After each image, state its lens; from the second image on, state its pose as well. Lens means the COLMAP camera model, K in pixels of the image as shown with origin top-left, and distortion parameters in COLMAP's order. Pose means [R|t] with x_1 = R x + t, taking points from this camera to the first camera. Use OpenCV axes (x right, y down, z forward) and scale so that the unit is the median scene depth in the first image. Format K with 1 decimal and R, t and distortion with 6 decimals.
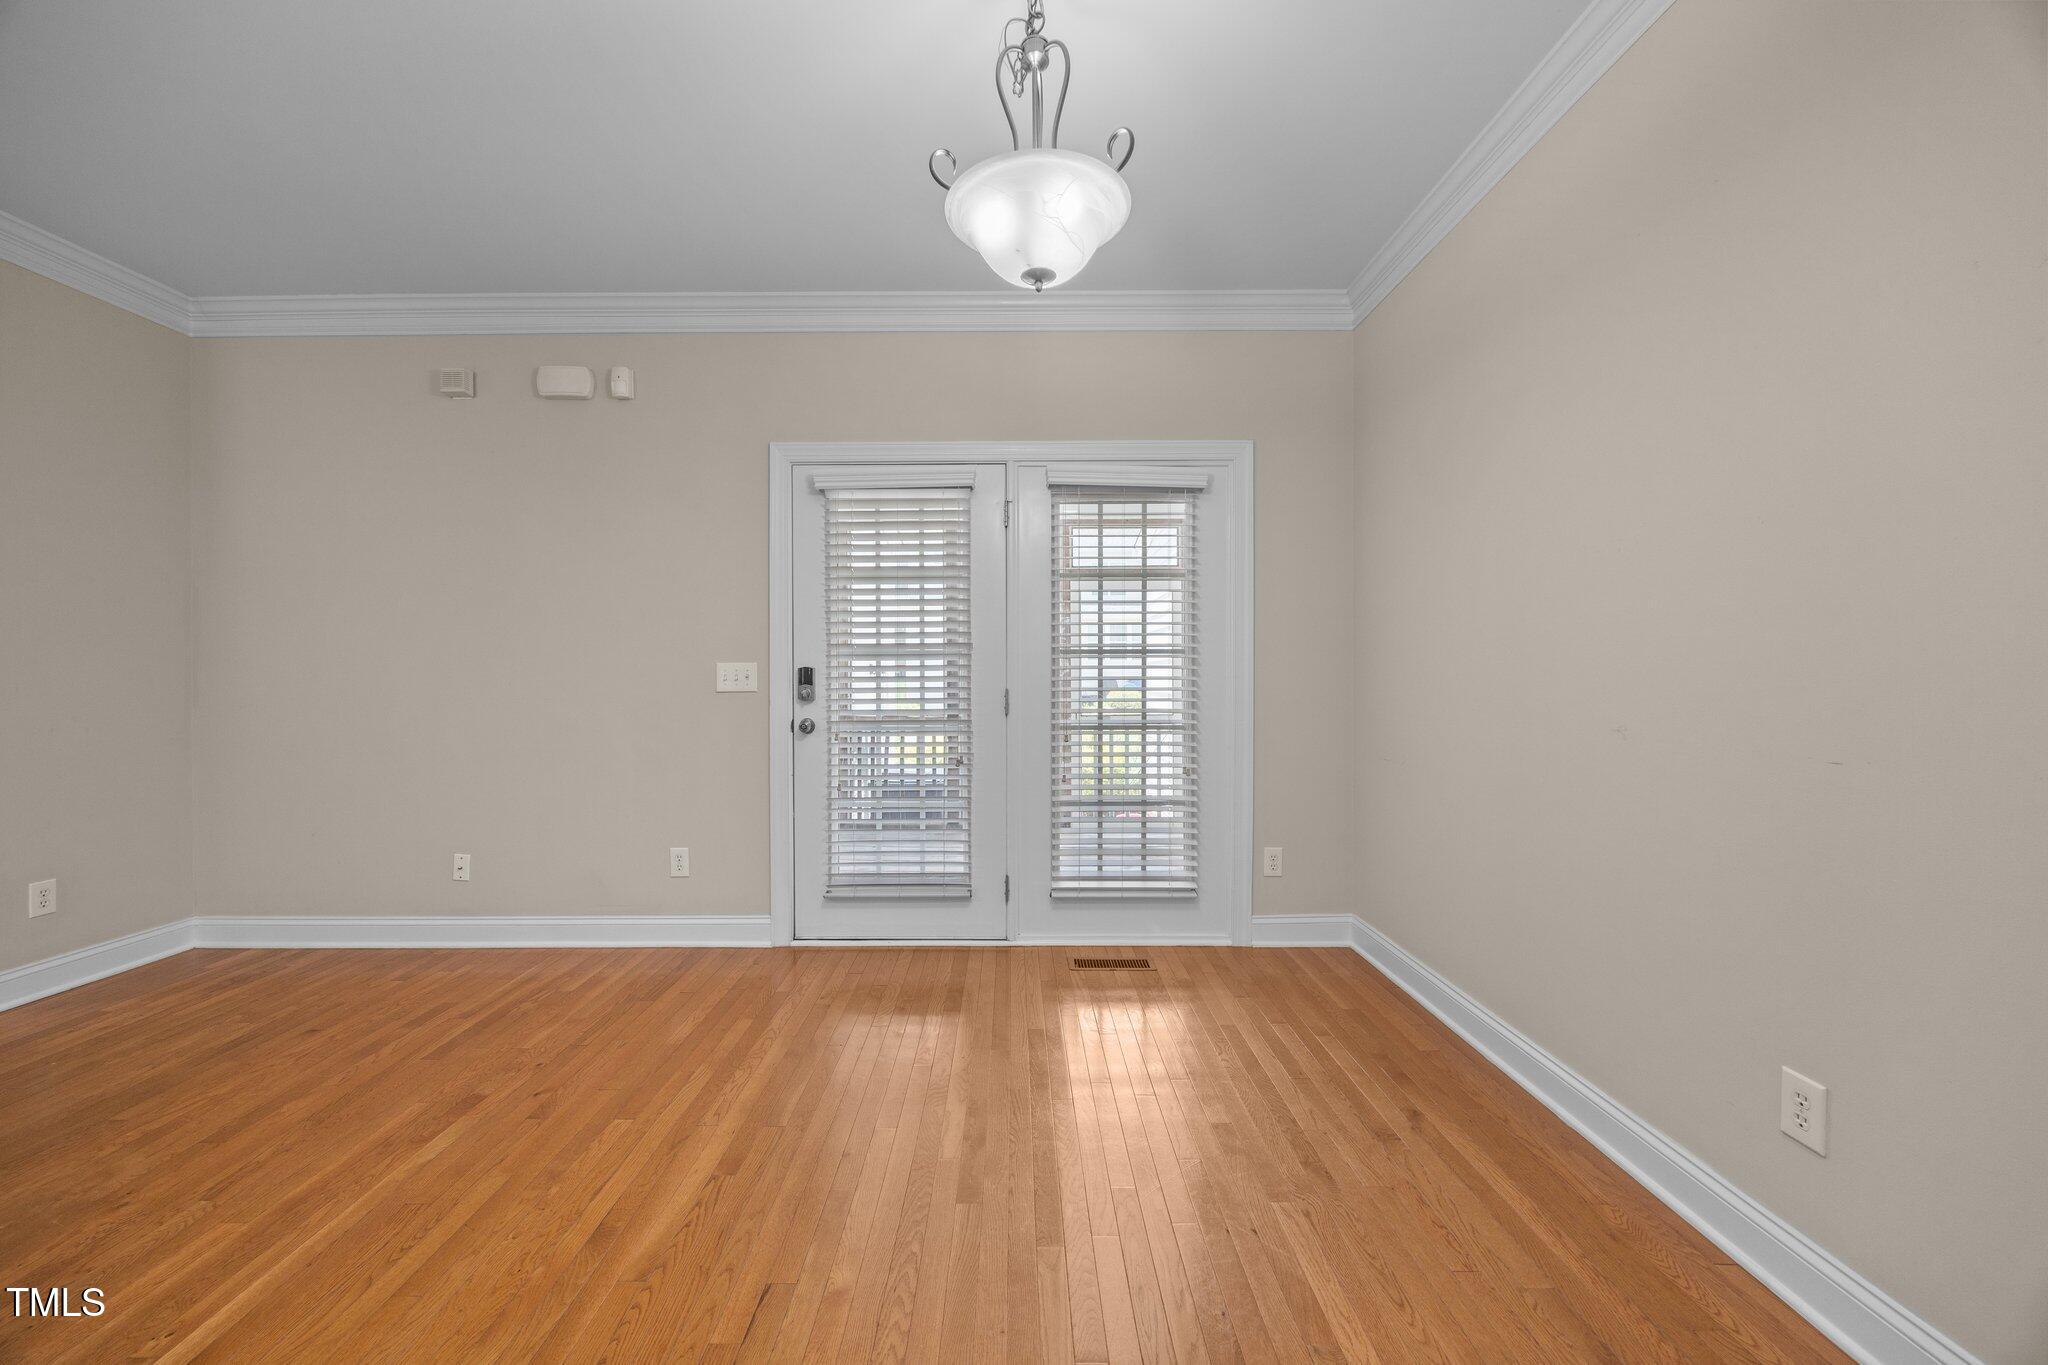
lens RADIAL K [[783.1, 0, 1010.1], [0, 783.1, 682.2], [0, 0, 1]] dist [-0.000410, -0.000013]
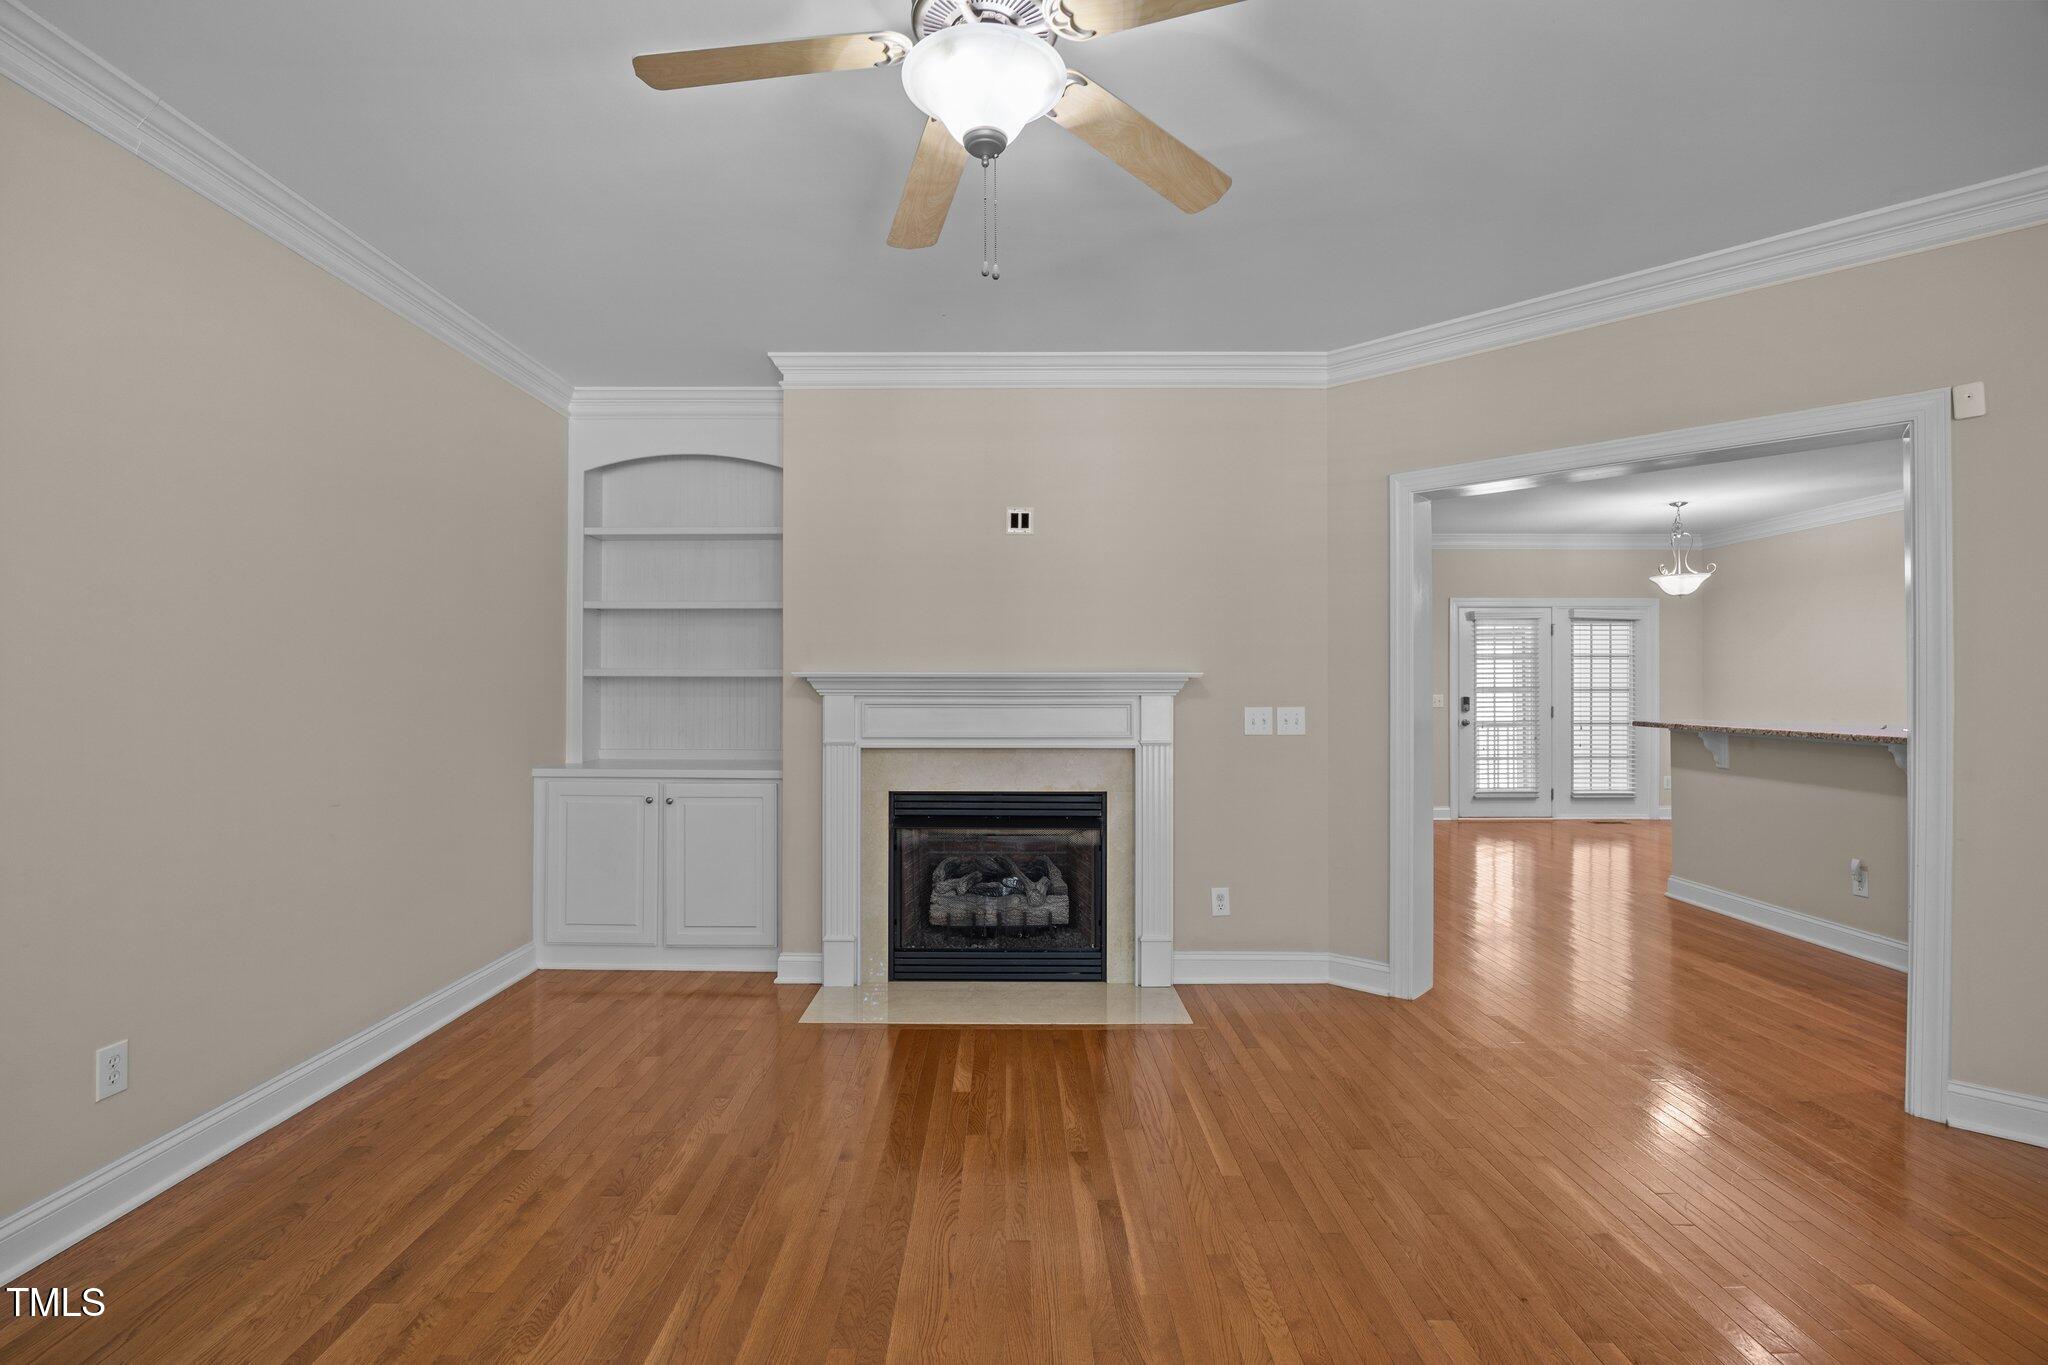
lens RADIAL K [[929.9, 0, 1004.3], [0, 929.9, 683.2], [0, 0, 1]] dist [-0.016572, 0.000234]
pose [[0.999990, 0.001410, 0.004161, -1.611723], [-0.001364, 0.999940, -0.010872, -0.027592], [-0.004176, 0.010866, 0.999932, -1.686334]]
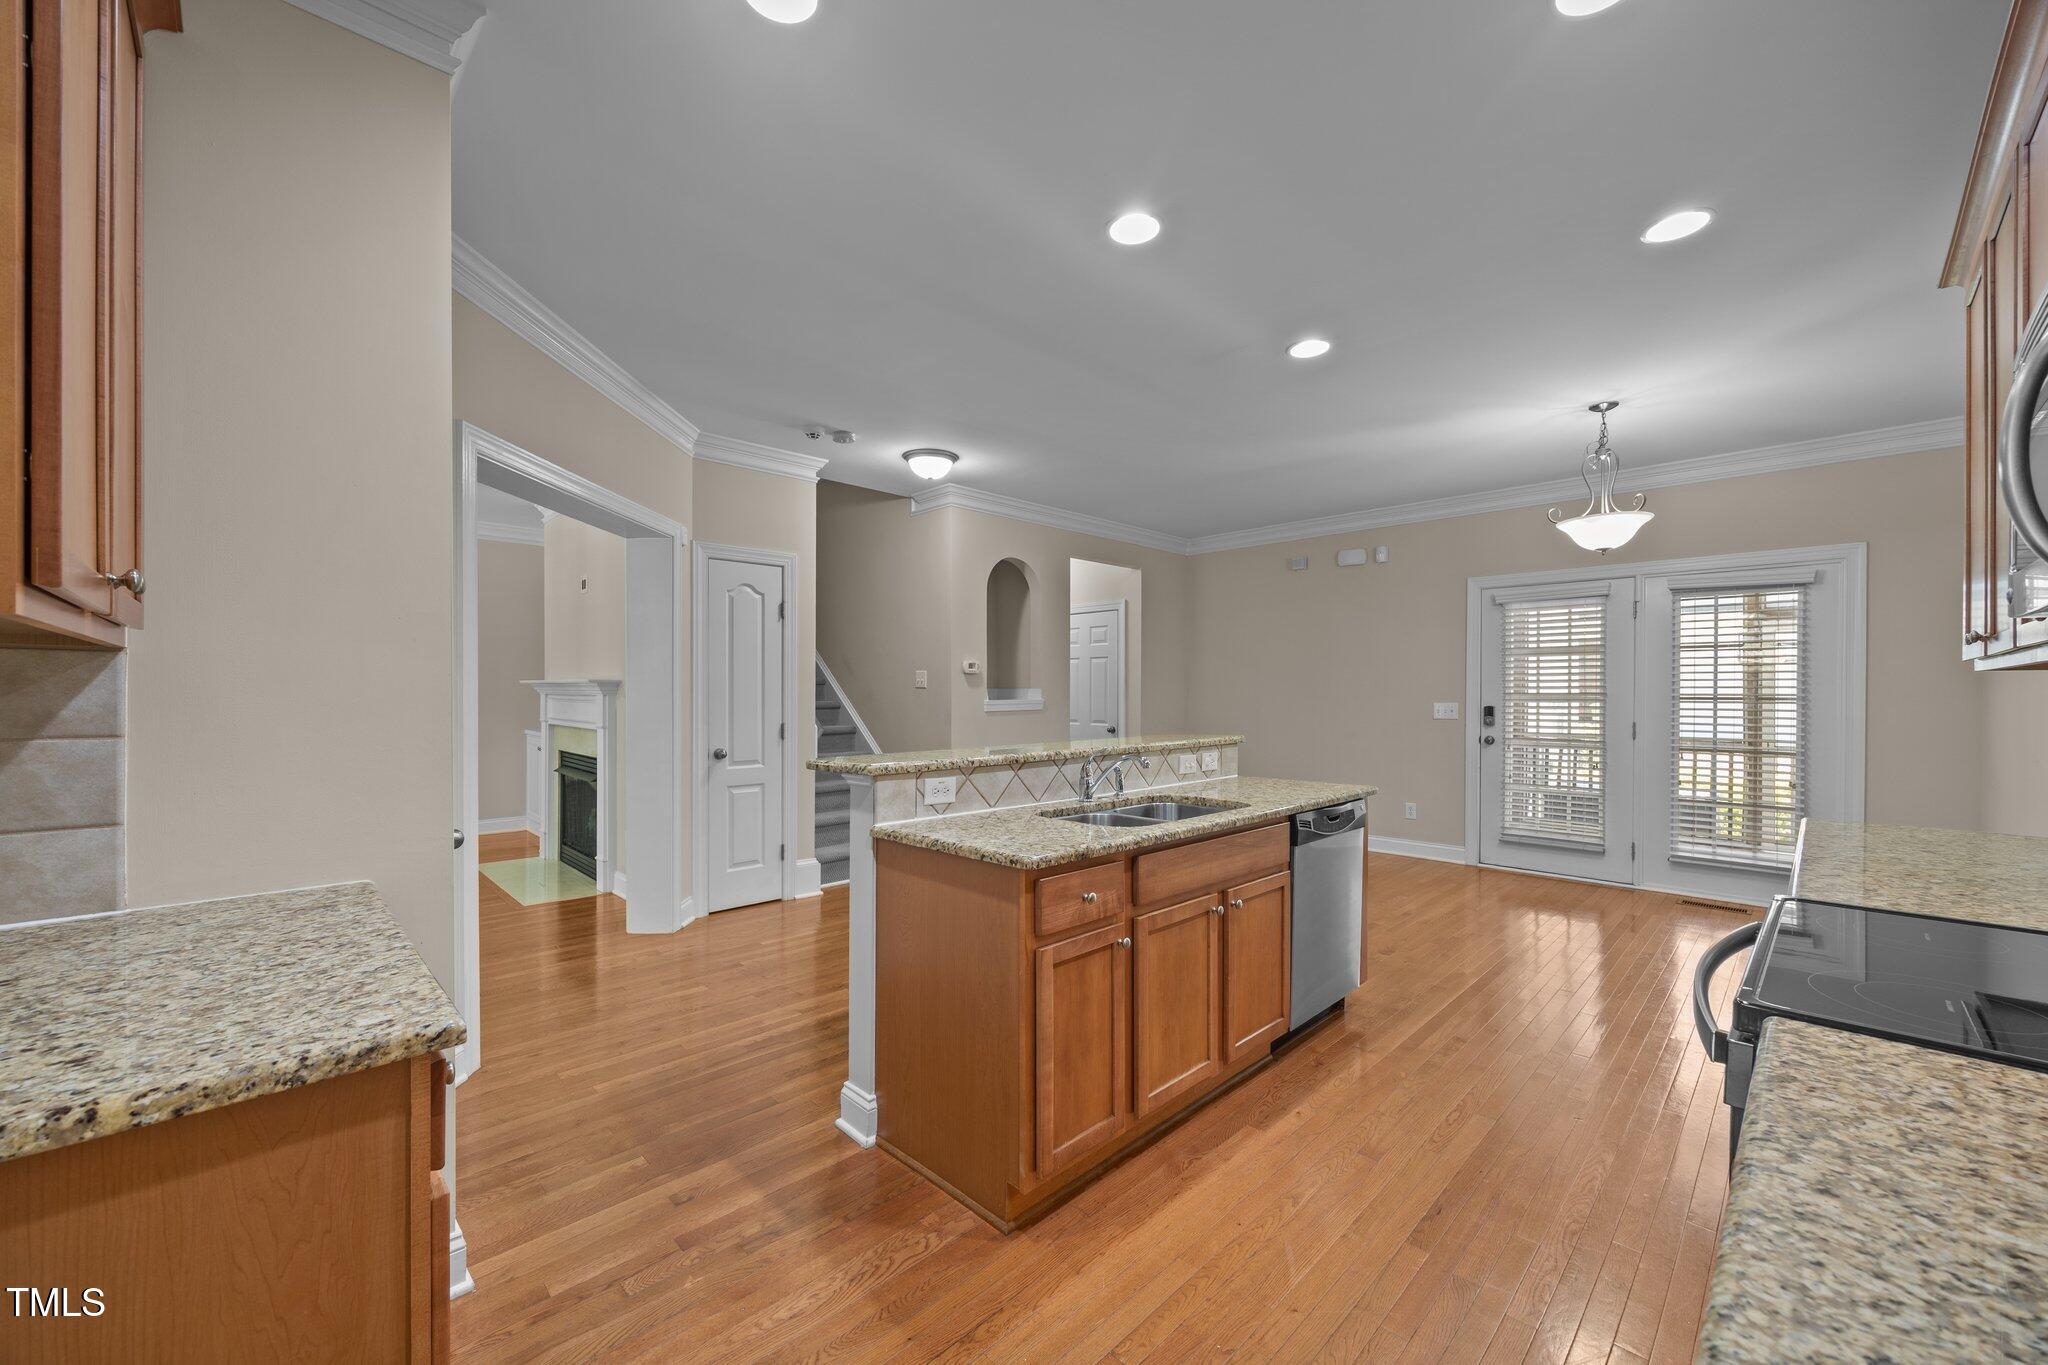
lens RADIAL K [[792.8, 0, 1013.5], [0, 792.8, 696.3], [0, 0, 1]] dist [-0.004666, -0.000296]
pose [[0.702422, 0.008717, -0.711708, 0.244942], [-0.009586, 0.999950, 0.002787, -0.035446], [0.711697, 0.004865, 0.702470, -0.974730]]
